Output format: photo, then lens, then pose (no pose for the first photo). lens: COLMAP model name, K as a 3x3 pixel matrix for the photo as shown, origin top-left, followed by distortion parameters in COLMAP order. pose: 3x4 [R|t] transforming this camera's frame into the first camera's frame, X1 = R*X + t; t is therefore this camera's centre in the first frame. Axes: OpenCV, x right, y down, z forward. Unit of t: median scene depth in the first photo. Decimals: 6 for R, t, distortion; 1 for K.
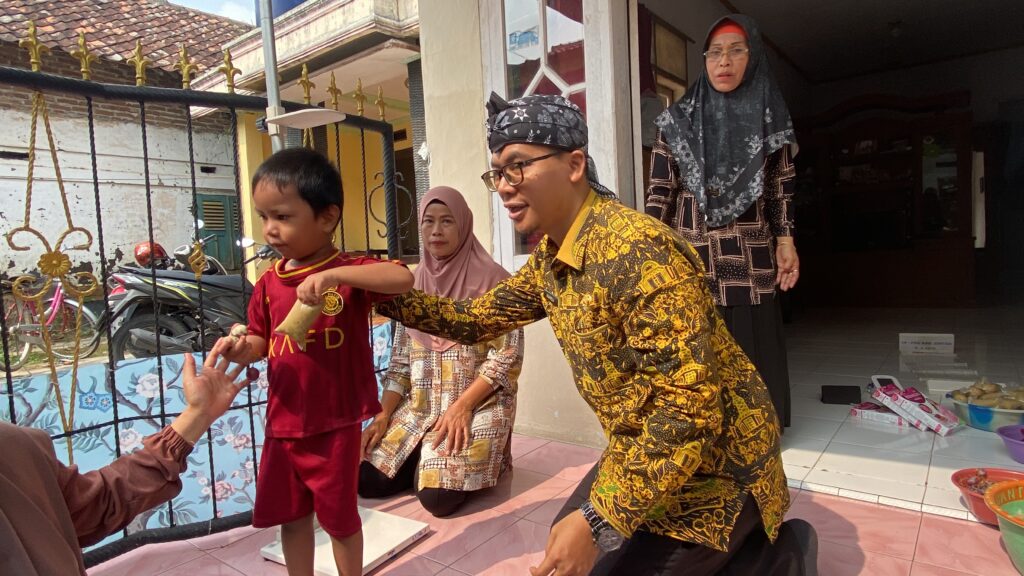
lens RADIAL K [[601.0, 0, 530.0], [0, 601.0, 285.9], [0, 0, 1]] dist [-0.018084, -0.004095]
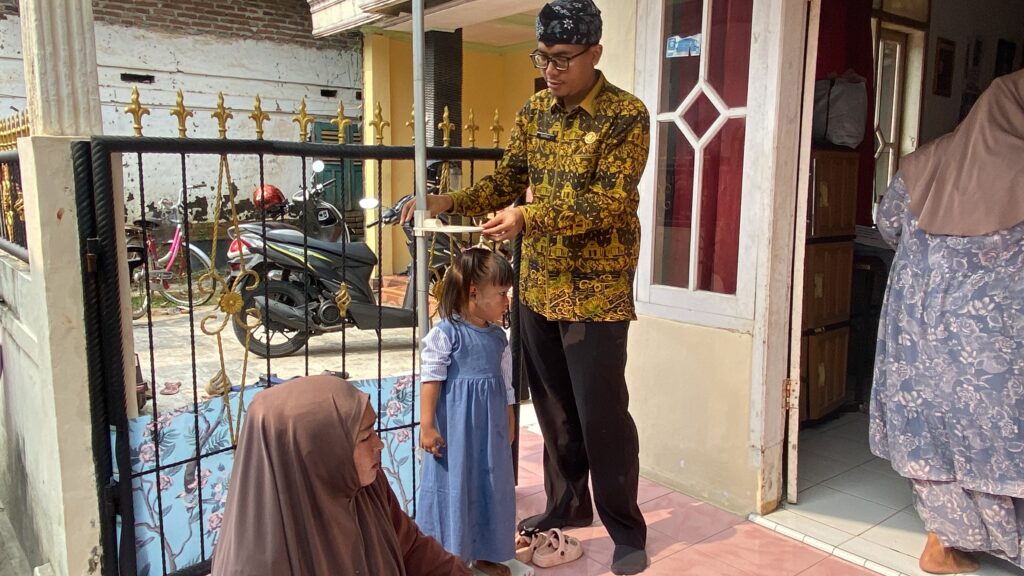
lens RADIAL K [[783.1, 0, 513.5], [0, 783.1, 286.1], [0, 0, 1]] dist [0.040859, -0.004027]
pose [[0.967425, 0.092601, -0.235614, 0.054997], [-0.072693, 0.993117, 0.091840, -0.152990], [0.242497, -0.071721, 0.967498, -0.213888]]
